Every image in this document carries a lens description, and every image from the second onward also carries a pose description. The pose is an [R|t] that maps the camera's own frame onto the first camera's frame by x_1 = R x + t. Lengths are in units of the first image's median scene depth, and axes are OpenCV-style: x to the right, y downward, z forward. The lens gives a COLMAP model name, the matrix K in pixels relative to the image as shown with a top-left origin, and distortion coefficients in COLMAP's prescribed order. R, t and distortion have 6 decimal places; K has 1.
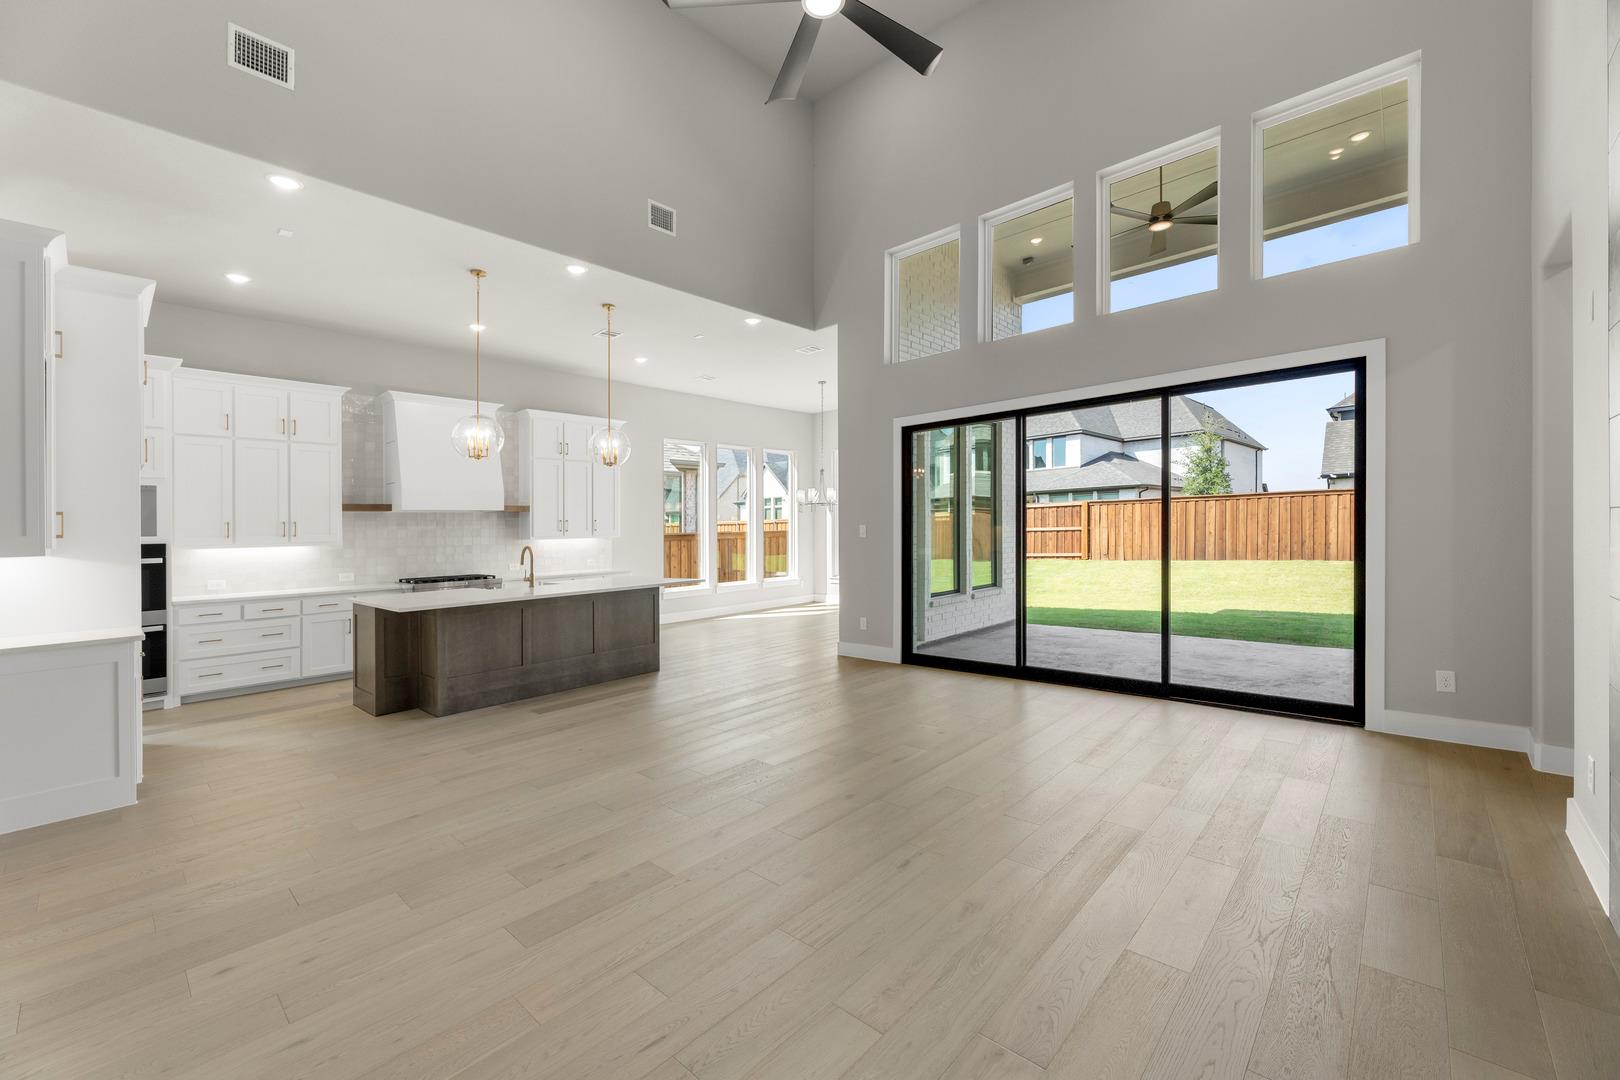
lens RADIAL K [[657.4, 0, 810.0], [0, 657.4, 540.0], [0, 0, 1]] dist [0.000156, 0.000001]
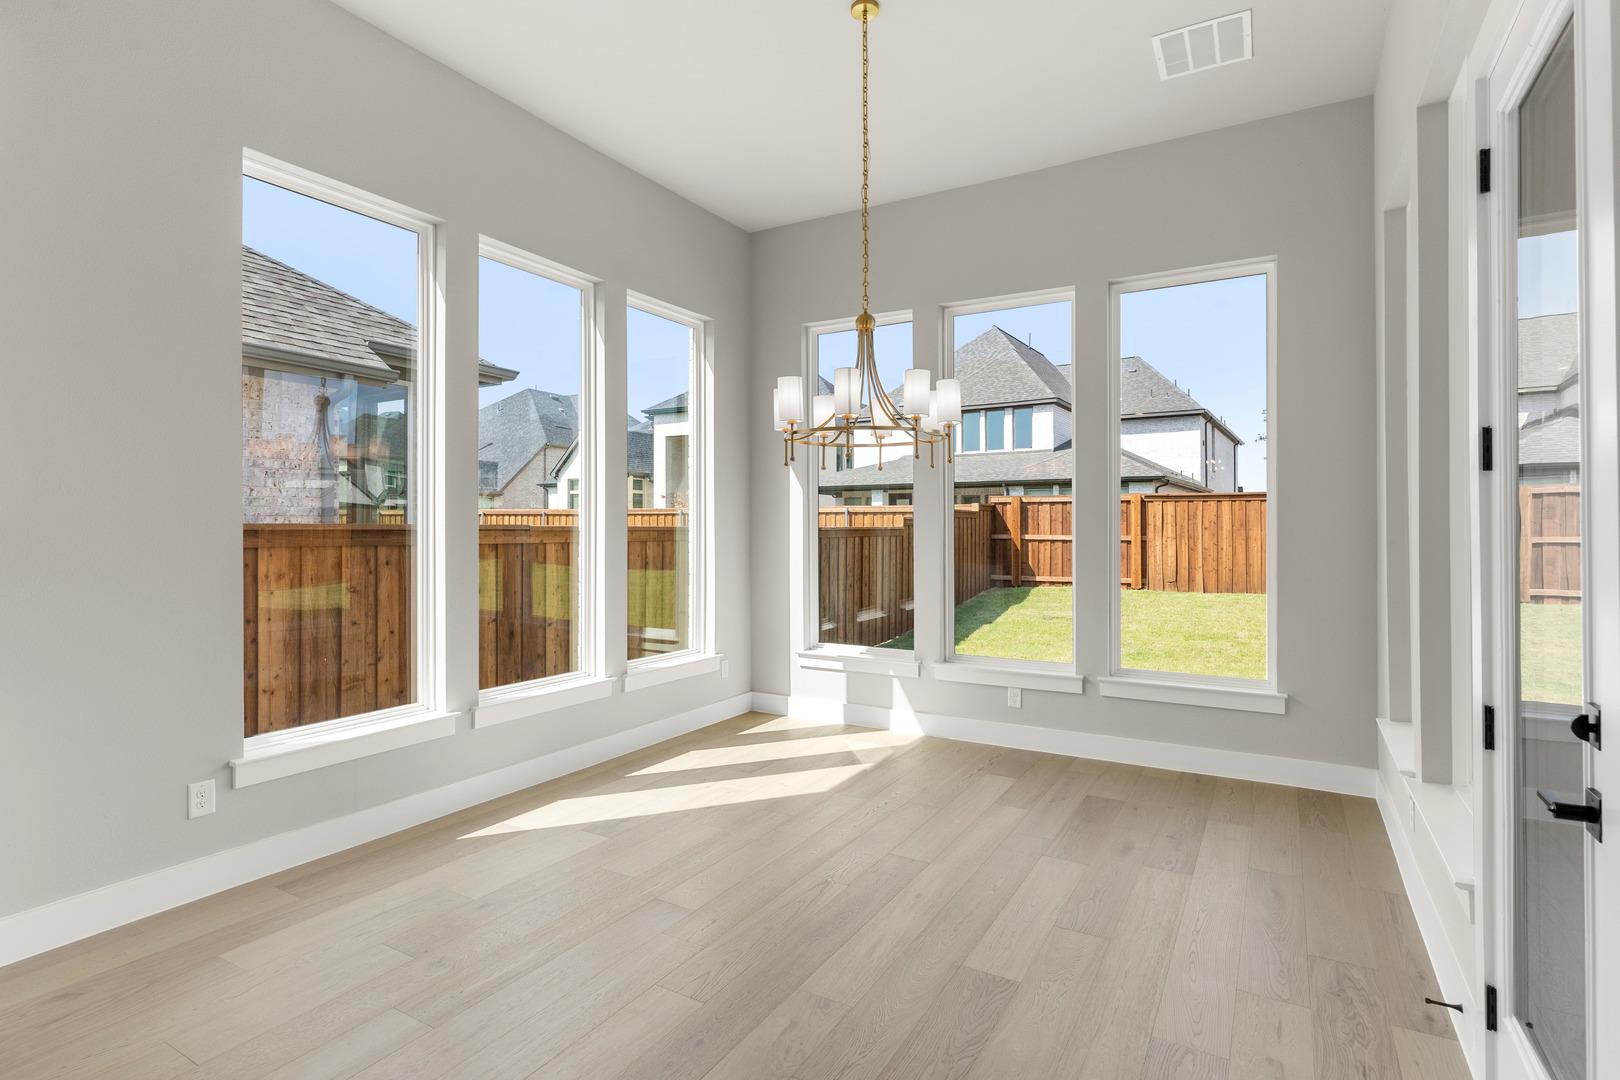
lens RADIAL K [[811.5, 0, 818.7], [0, 811.5, 539.4], [0, 0, 1]] dist [0.001068, 0.000024]
pose [[0.975553, 0.027406, 0.218050, -0.063415], [-0.026555, 0.999624, -0.006833, -0.006073], [-0.218155, 0.000876, 0.975914, 0.532673]]
